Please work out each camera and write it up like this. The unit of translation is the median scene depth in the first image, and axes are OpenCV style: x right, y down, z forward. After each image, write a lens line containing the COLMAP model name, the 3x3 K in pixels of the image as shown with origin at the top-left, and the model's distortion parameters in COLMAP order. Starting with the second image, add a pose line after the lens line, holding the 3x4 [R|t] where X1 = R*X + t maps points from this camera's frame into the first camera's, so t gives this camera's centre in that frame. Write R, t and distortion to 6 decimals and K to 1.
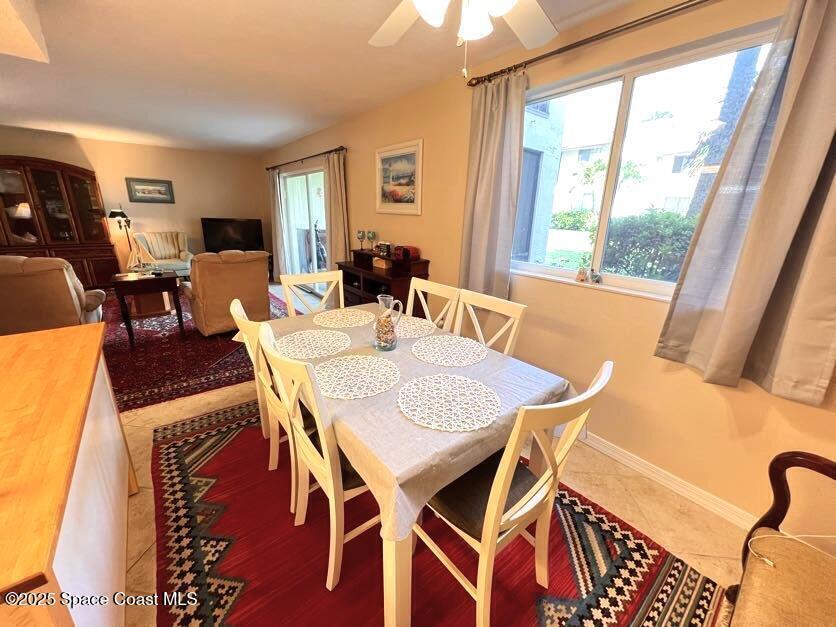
lens RADIAL K [[334.3, 0, 421.4], [0, 334.3, 313.3], [0, 0, 1]] dist [-0.002023, 0.000046]
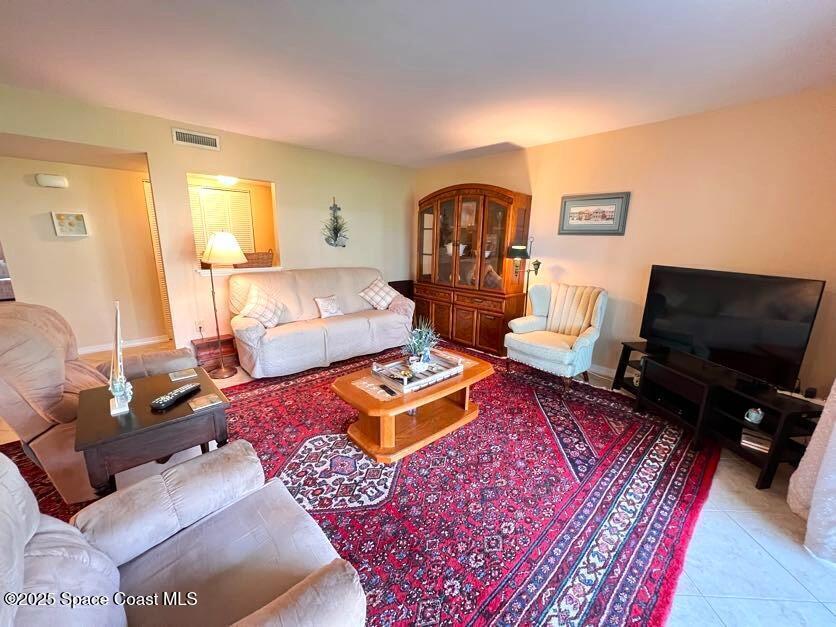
lens RADIAL K [[334.3, 0, 416.1], [0, 334.3, 314.7], [0, 0, 1]] dist [-0.002023, 0.000046]
pose [[0.070635, 0.193730, -0.978509, -0.286582], [-0.306893, 0.937599, 0.163477, -0.243470], [0.949119, 0.288750, 0.125681, 0.809934]]
